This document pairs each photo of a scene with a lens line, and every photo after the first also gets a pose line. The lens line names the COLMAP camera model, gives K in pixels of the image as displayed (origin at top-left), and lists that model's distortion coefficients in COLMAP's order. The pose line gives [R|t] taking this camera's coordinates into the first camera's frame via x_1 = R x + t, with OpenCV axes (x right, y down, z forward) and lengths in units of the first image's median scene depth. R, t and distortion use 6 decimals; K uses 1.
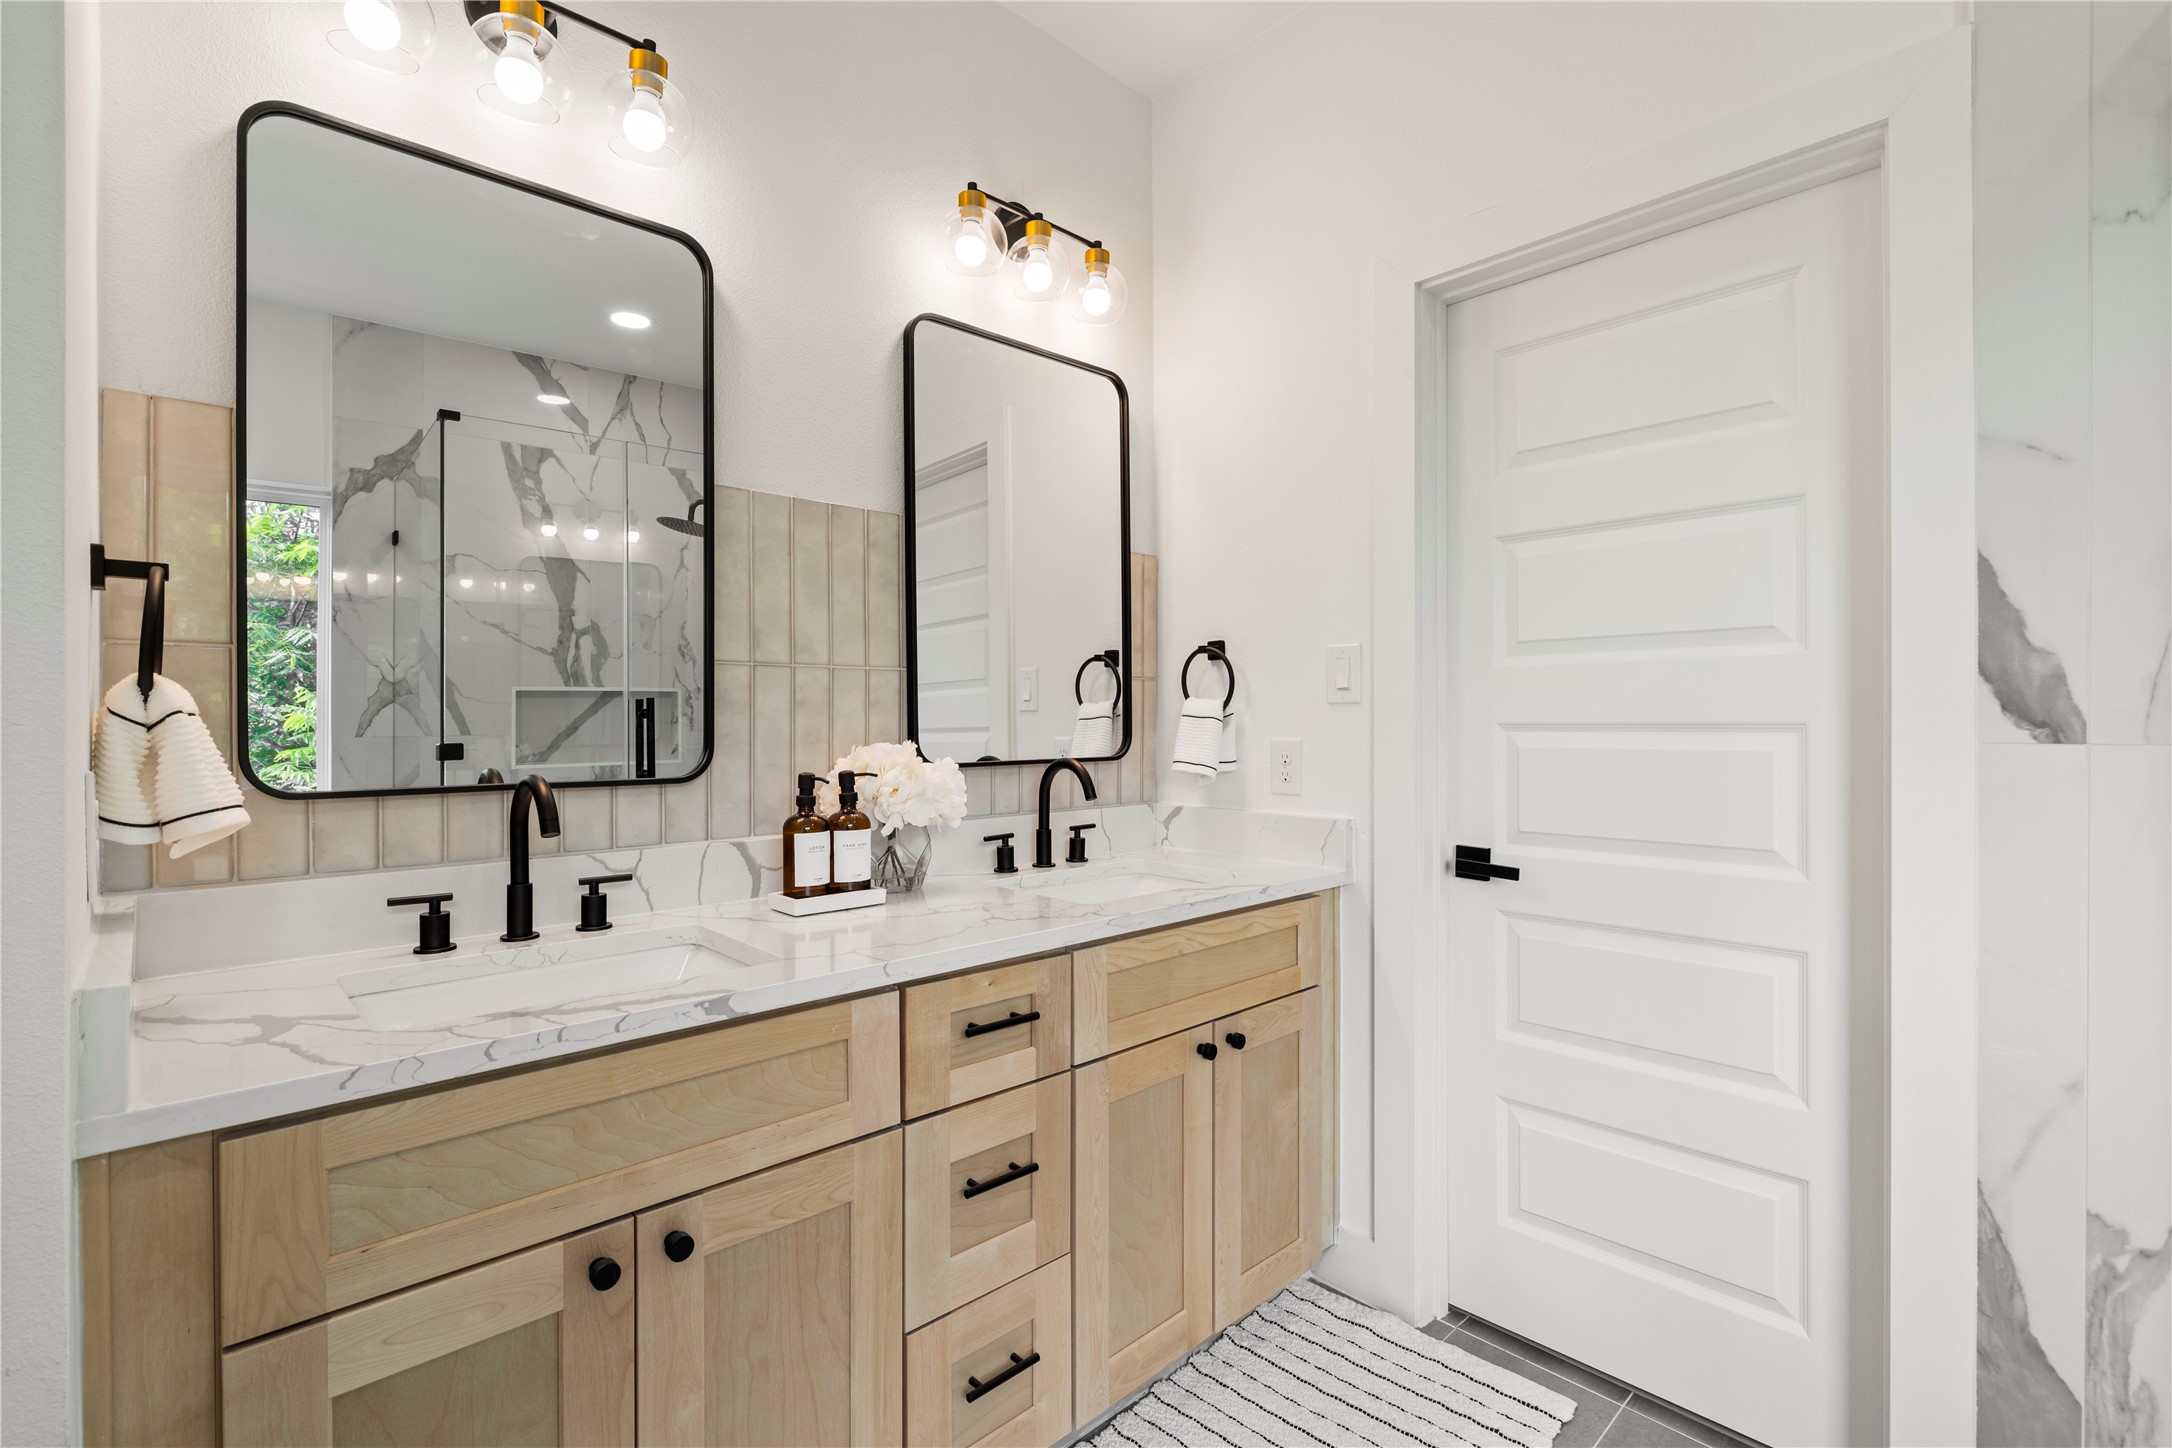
lens RADIAL K [[983.5, 0, 1083.2], [0, 983.5, 718.4], [0, 0, 1]] dist [-0.000856, -0.000129]
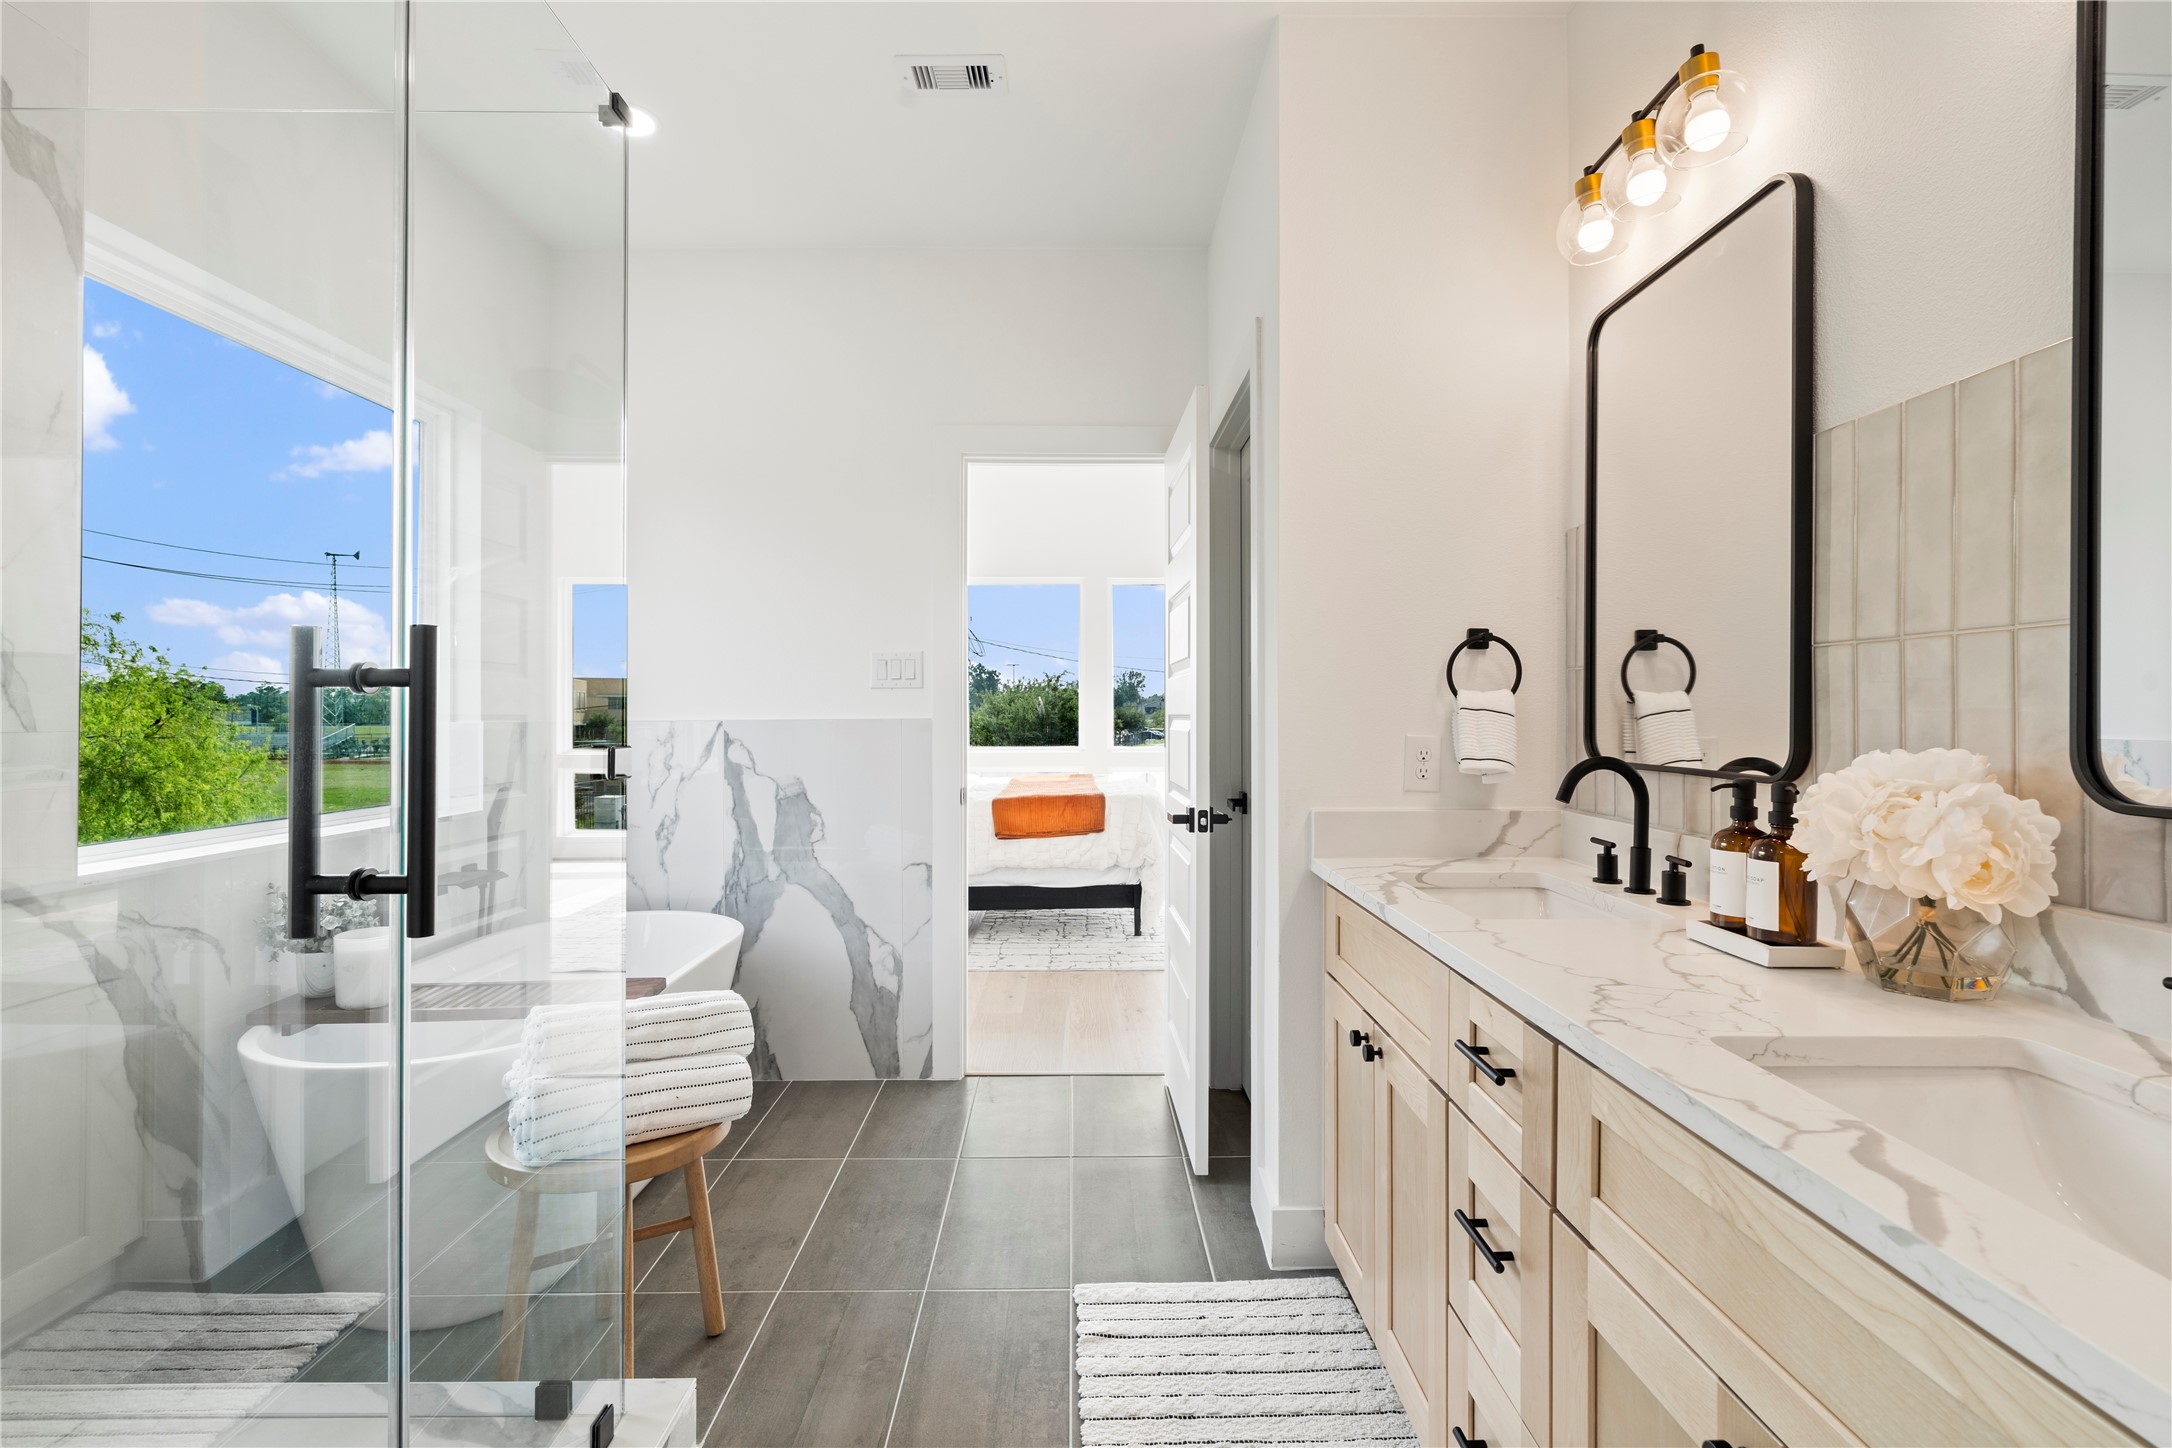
lens RADIAL K [[983.5, 0, 1087.3], [0, 983.5, 719.6], [0, 0, 1]] dist [-0.000856, -0.000129]
pose [[-0.683073, 0.003792, -0.730341, 0.685007], [-0.003477, 0.999958, 0.008444, 0.001562], [0.730342, 0.008308, -0.683031, 1.153312]]
